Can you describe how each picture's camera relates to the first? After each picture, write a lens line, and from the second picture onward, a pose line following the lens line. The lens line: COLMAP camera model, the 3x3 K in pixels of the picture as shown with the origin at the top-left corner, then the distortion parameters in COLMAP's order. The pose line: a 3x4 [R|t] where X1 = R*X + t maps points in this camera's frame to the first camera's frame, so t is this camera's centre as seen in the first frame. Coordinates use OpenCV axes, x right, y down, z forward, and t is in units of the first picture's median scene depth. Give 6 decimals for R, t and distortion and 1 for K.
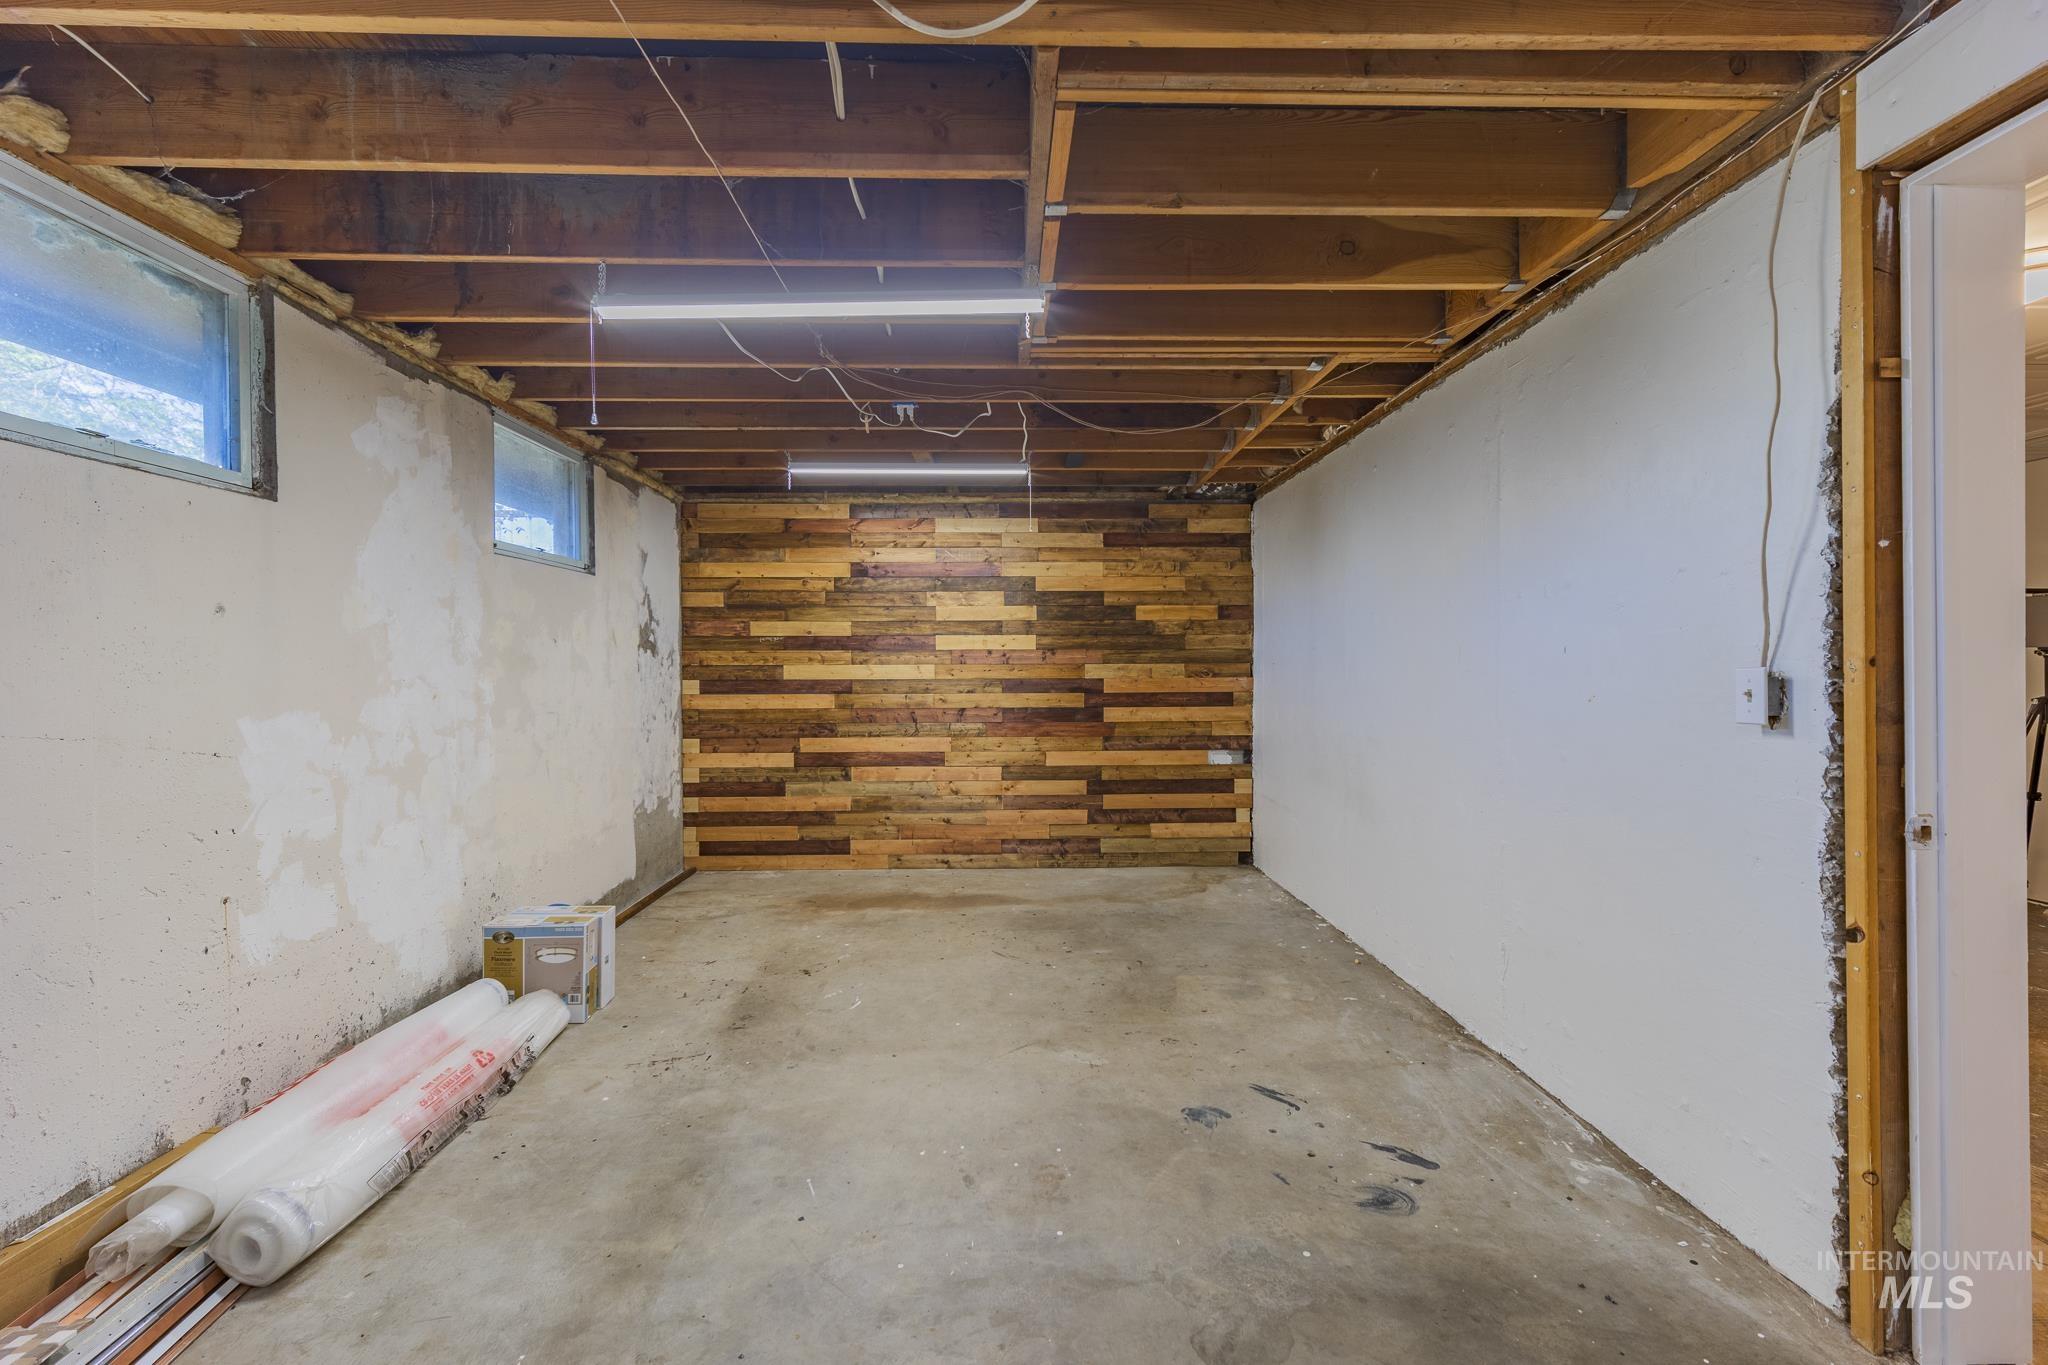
lens RADIAL K [[871.6, 0, 1019.9], [0, 871.6, 671.5], [0, 0, 1]] dist [0.005205, -0.000025]
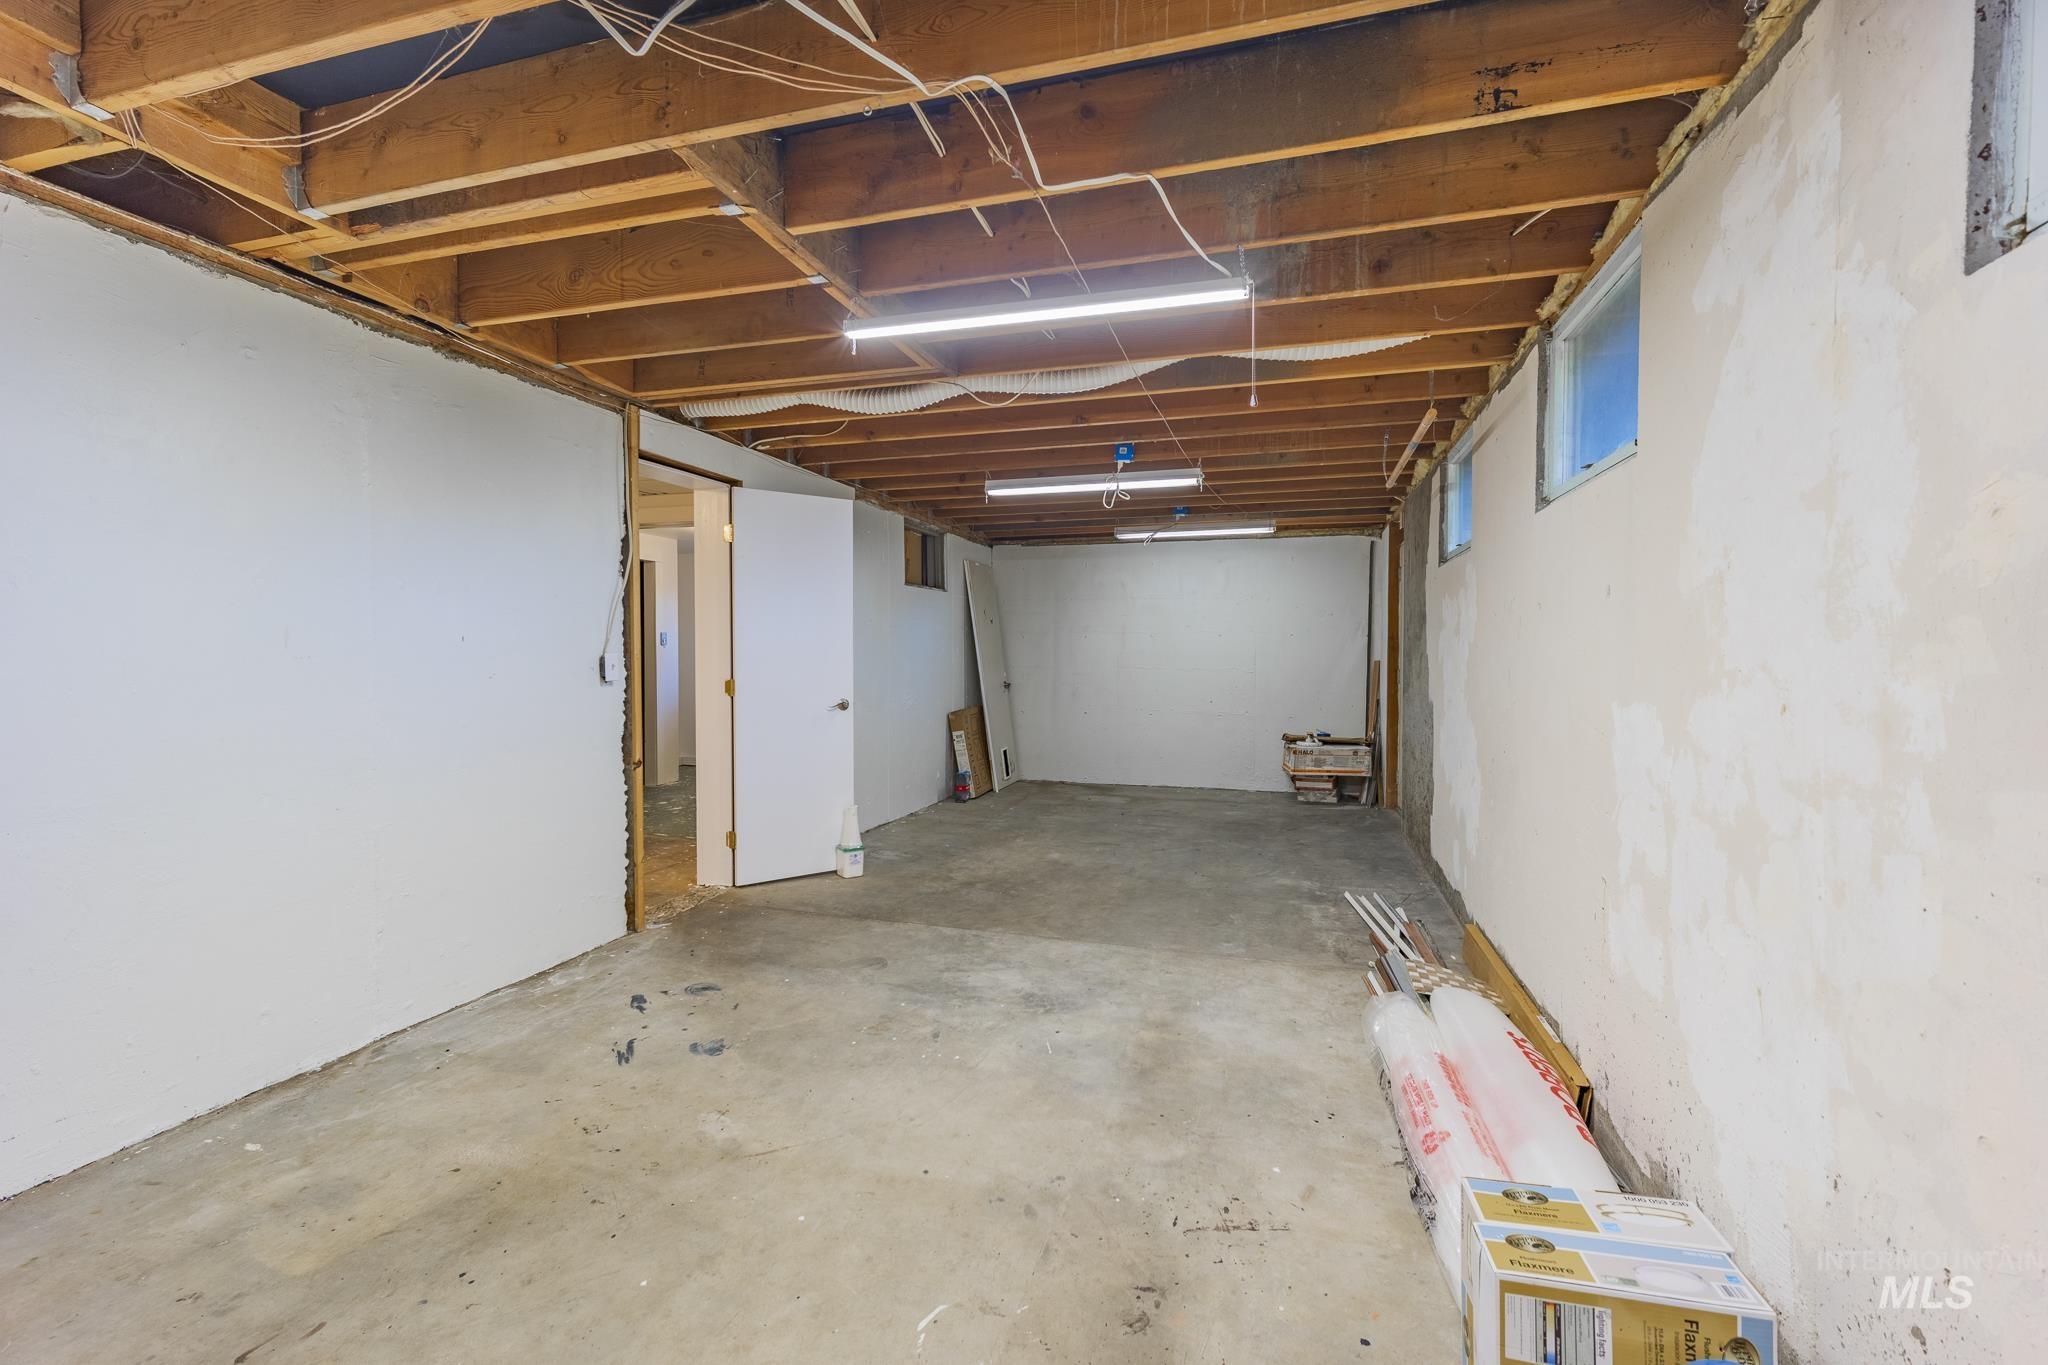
lens RADIAL K [[871.6, 0, 1028.4], [0, 871.6, 678.1], [0, 0, 1]] dist [0.005205, -0.000025]
pose [[-0.951789, -0.005782, 0.306699, -0.495721], [0.004165, 0.999487, 0.031767, -0.004938], [-0.306725, 0.031513, -0.951276, 1.823996]]
